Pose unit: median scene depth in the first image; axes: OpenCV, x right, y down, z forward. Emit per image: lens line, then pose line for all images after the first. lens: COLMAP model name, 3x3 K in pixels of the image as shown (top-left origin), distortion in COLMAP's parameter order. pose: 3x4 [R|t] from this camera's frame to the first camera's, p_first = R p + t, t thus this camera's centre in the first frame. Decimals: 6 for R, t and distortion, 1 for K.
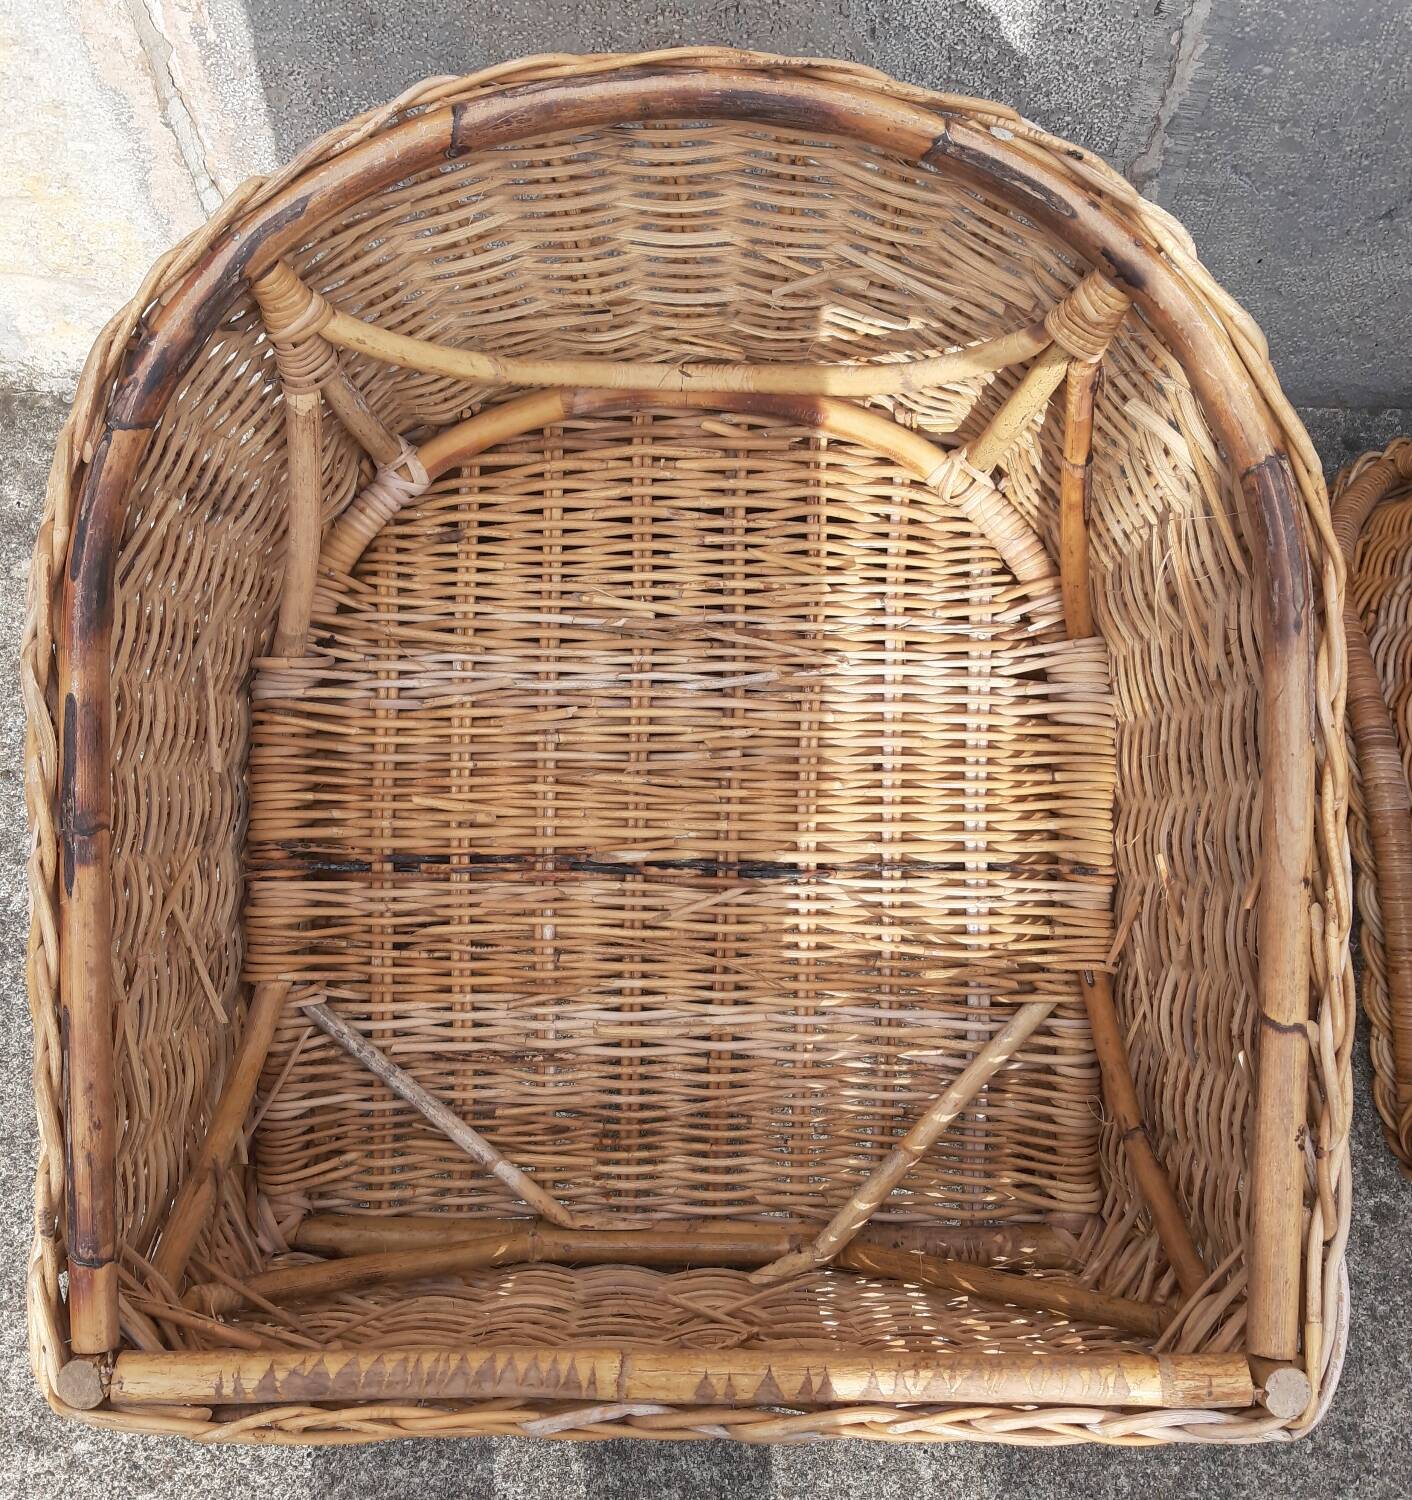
lens RADIAL K [[1678.0, 0, 712.0], [0, 1678.0, 742.5], [0, 0, 1]] dist [0.049355, 0.000000]
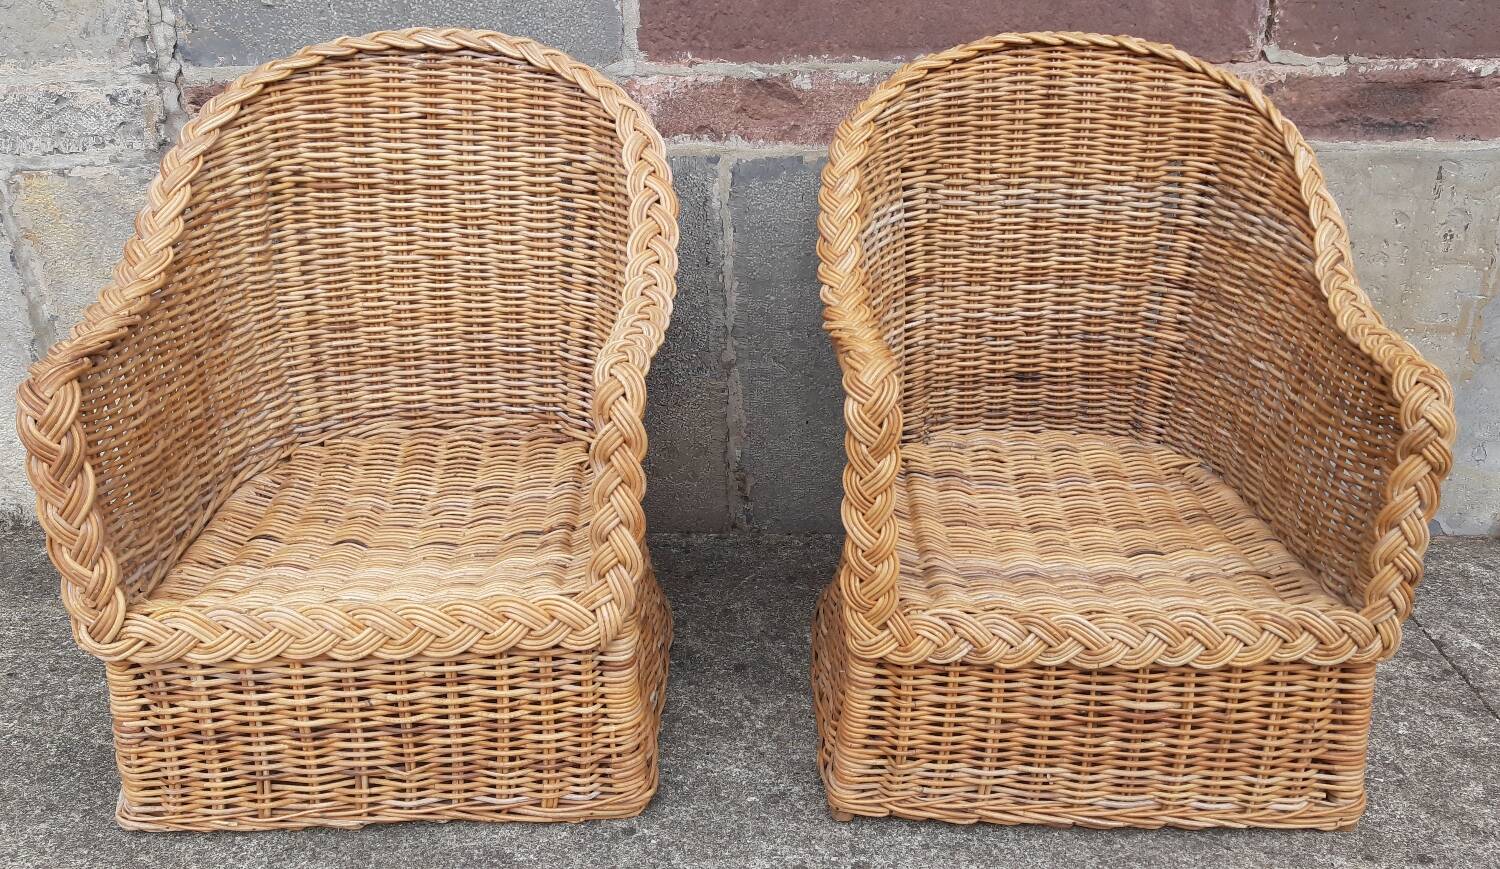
lens RADIAL K [[1285.2, 0, 782.7], [0, 1285.2, 459.1], [0, 0, 1]] dist [0.030378, -0.058139]
pose [[0.999809, -0.005287, 0.018817, 0.396290], [0.015537, 0.799104, -0.600992, 0.845348], [-0.011859, 0.601170, 0.799033, -0.114229]]
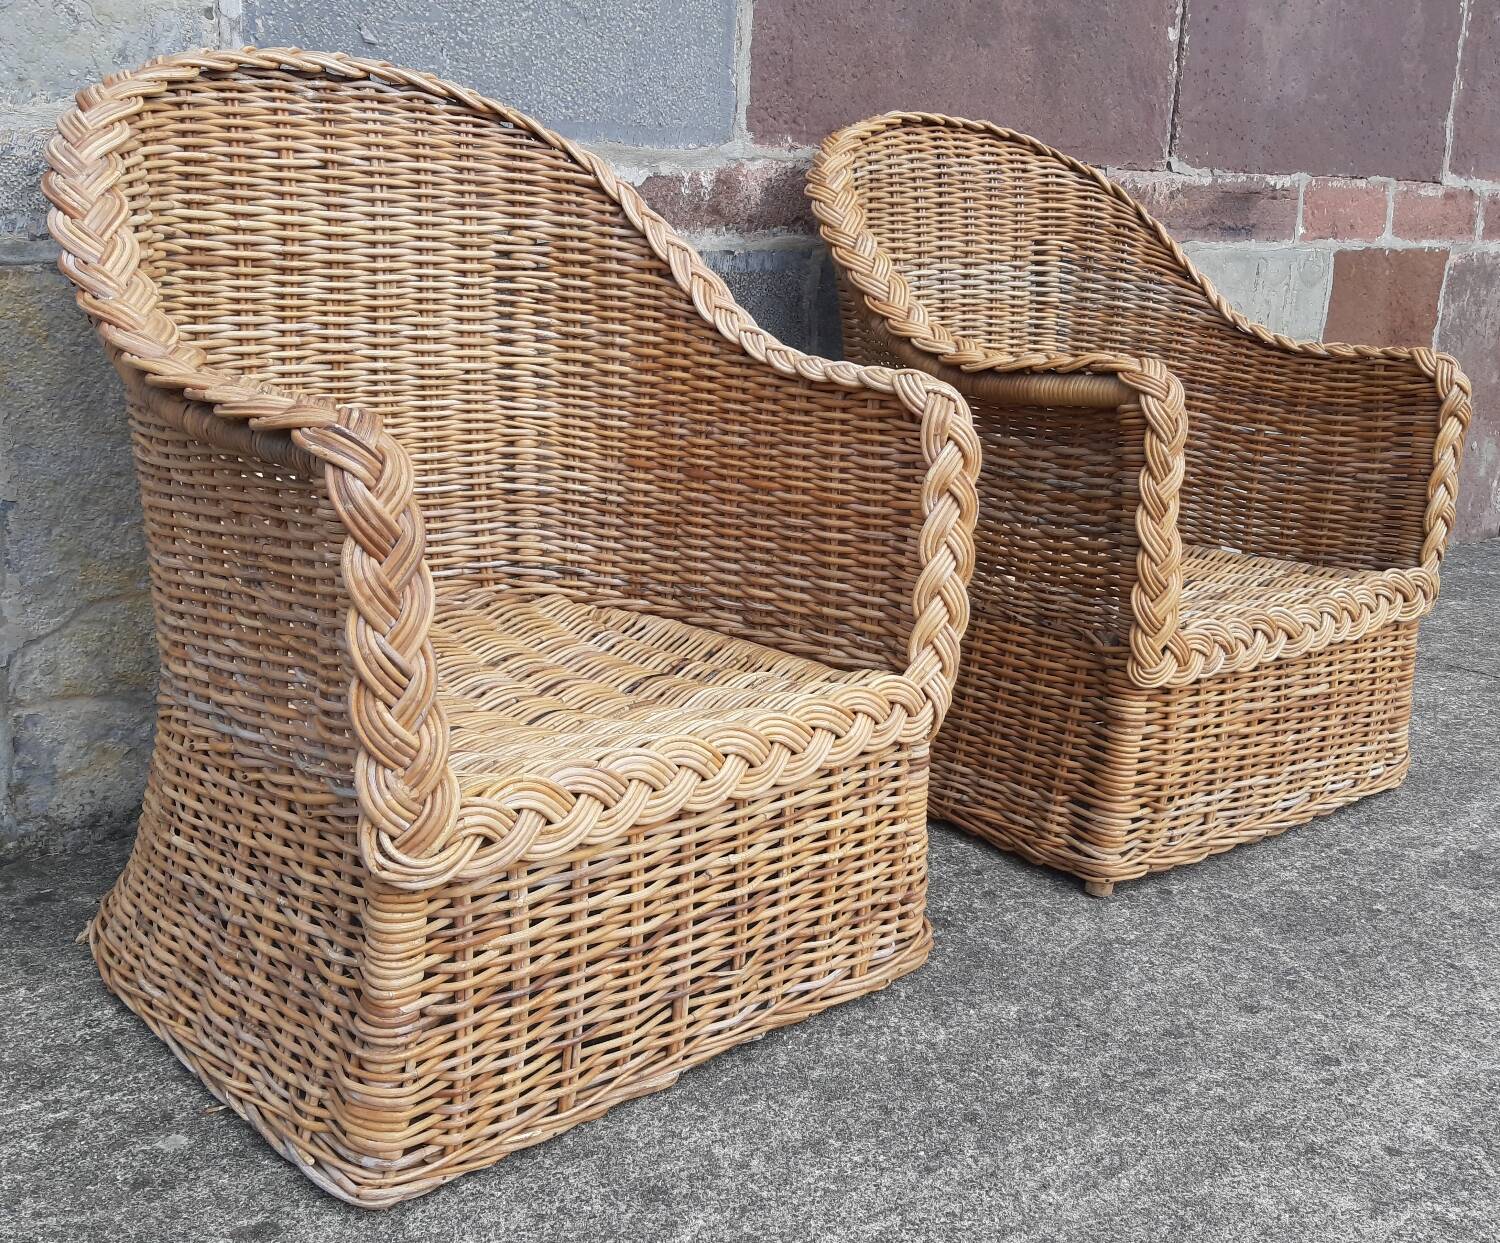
lens RADIAL K [[1538.5, 0, 761.3], [0, 1538.5, 608.2], [0, 0, 1]] dist [0.023115, 0.000000]
pose [[0.762628, -0.142903, 0.630854, -0.698119], [0.550857, 0.654698, -0.517617, 0.710716], [-0.339050, 0.742260, 0.578010, 0.303987]]
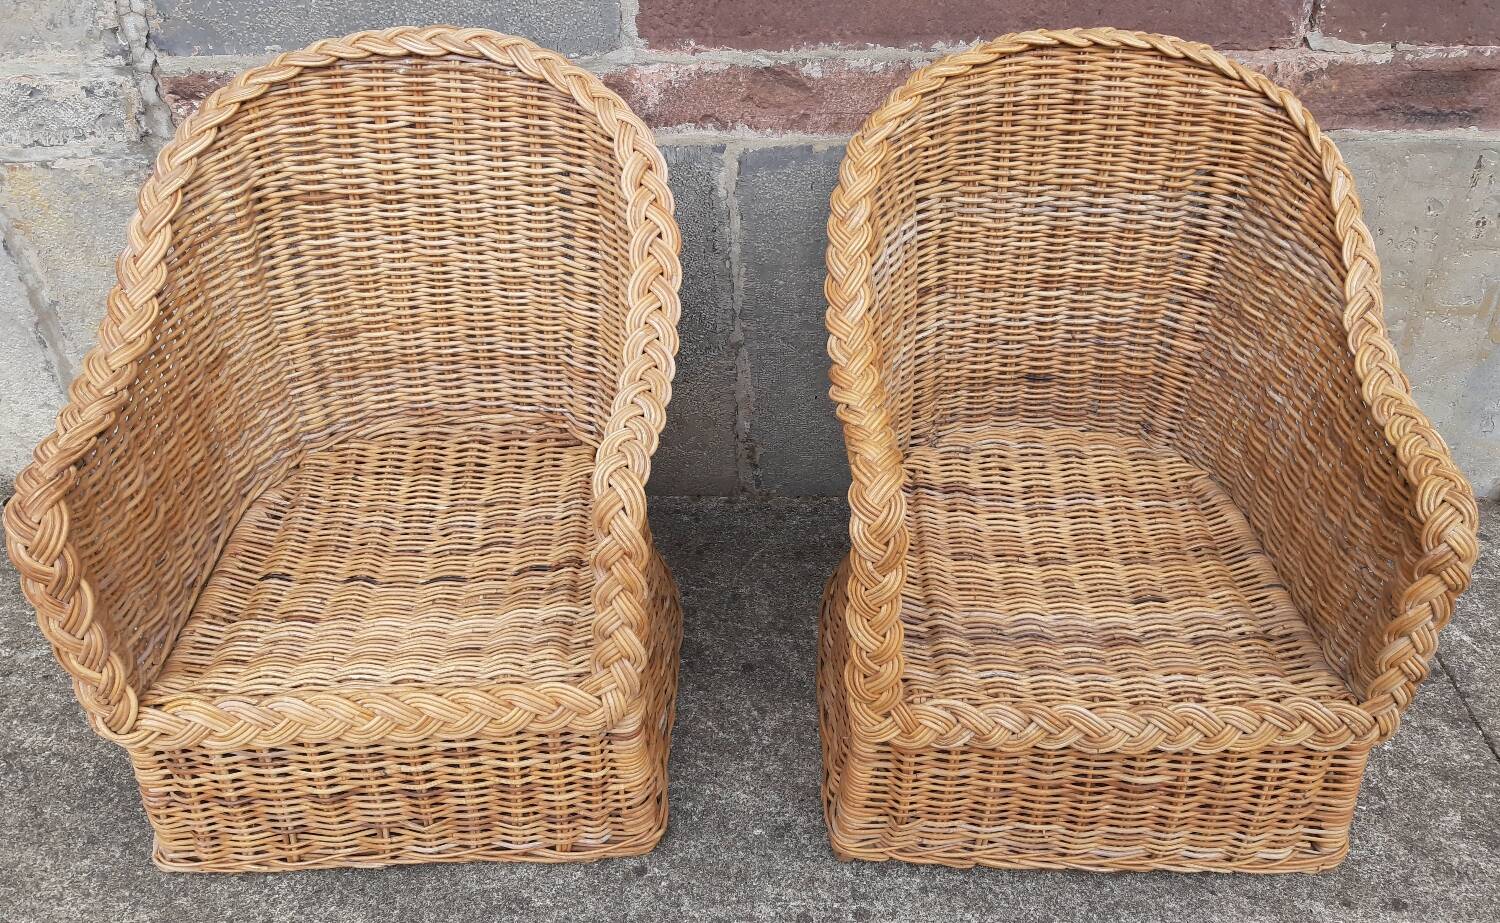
lens RADIAL K [[1211.1, 0, 786.4], [0, 1211.1, 436.1], [0, 0, 1]] dist [0.024641, -0.055327]
pose [[0.999958, -0.004660, 0.007885, 0.411412], [0.007672, 0.896375, -0.443230, 0.482508], [-0.005003, 0.443272, 0.896373, -0.212627]]
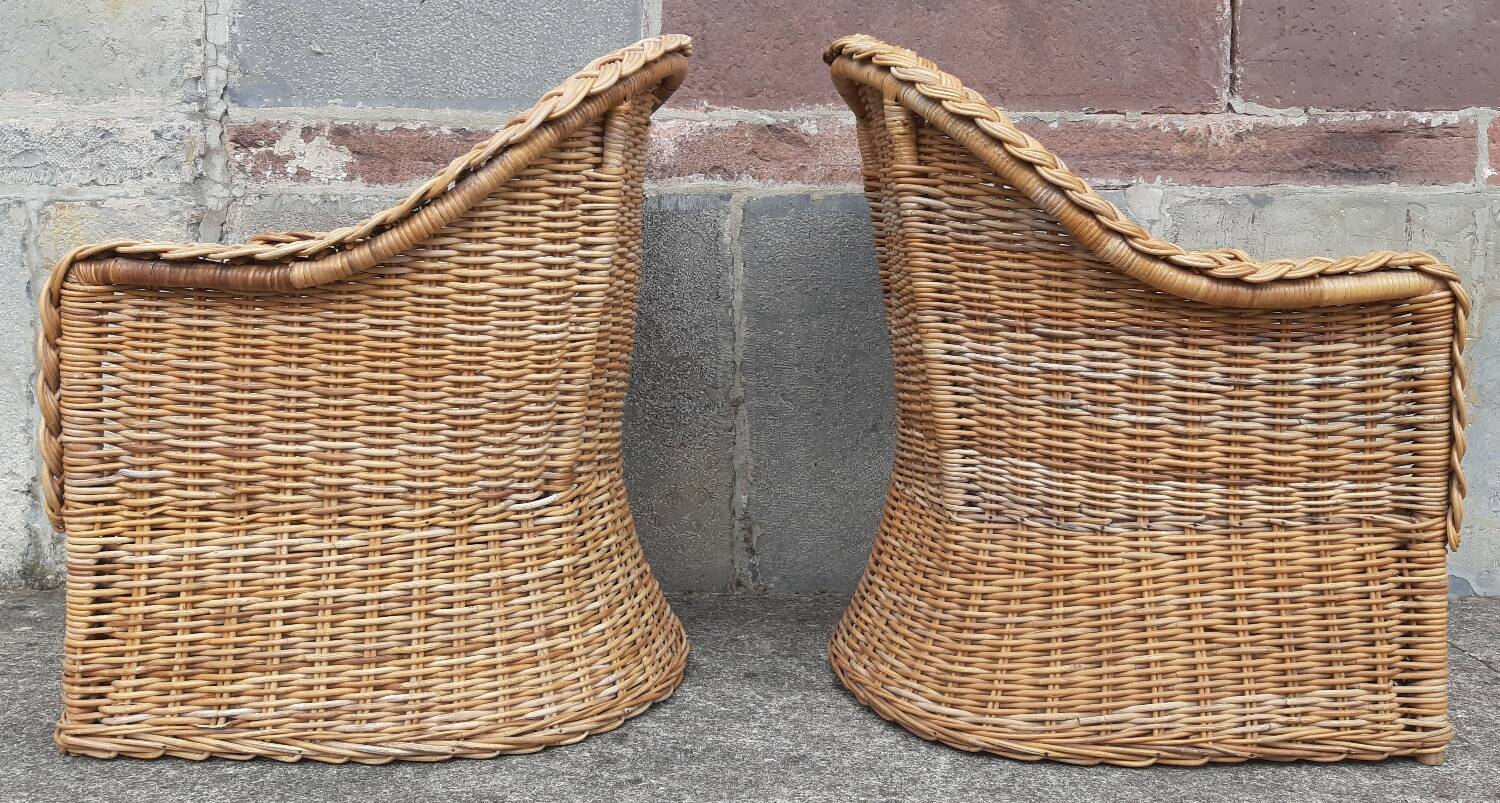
lens RADIAL K [[1342.4, 0, 803.3], [0, 1342.4, 341.2], [0, 0, 1]] dist [0.037554, -0.076211]
pose [[0.998718, 0.002762, 0.050536, 0.349388], [0.040731, 0.548832, -0.834940, 1.210530], [-0.030042, 0.835928, 0.548016, 0.168320]]
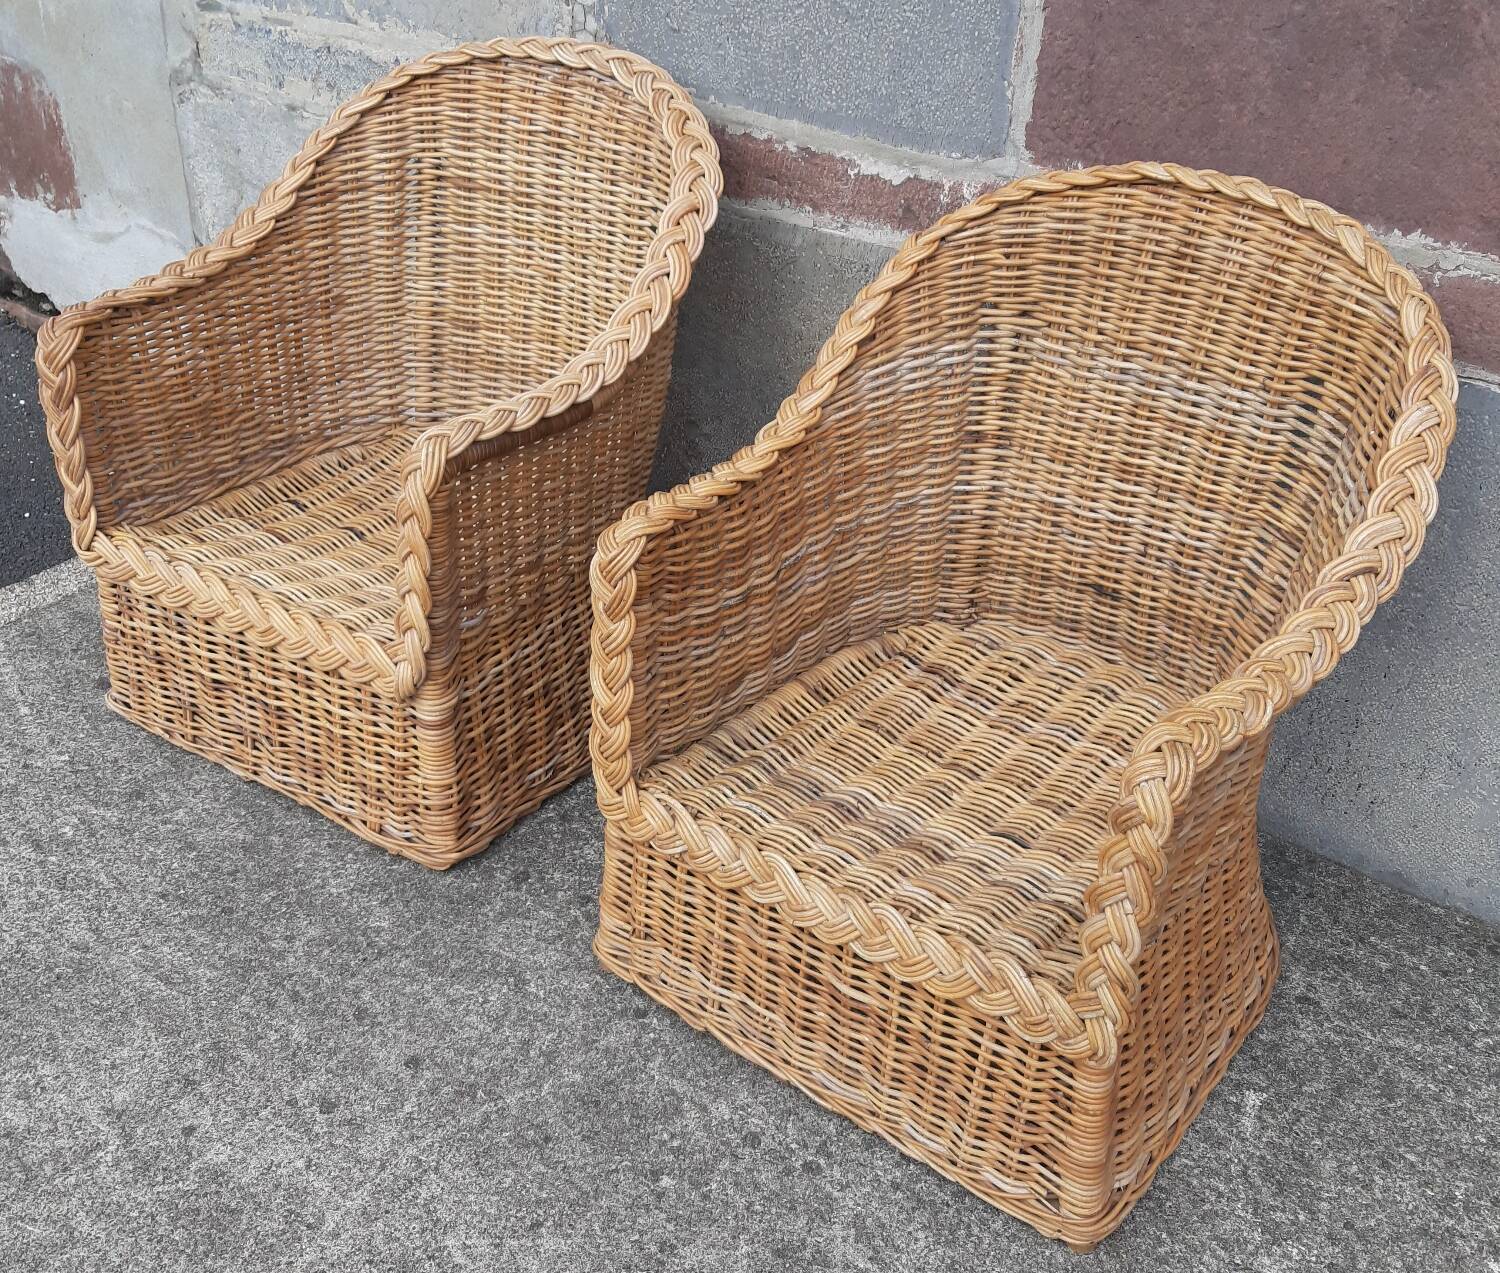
lens RADIAL K [[1616.7, 0, 749.6], [0, 1616.7, 615.9], [0, 0, 1]] dist [0.035342, 0.000000]
pose [[0.813832, 0.316351, -0.487442, 1.354410], [-0.523223, 0.763863, -0.377824, 0.570719], [0.252813, 0.562526, 0.787178, -0.231606]]
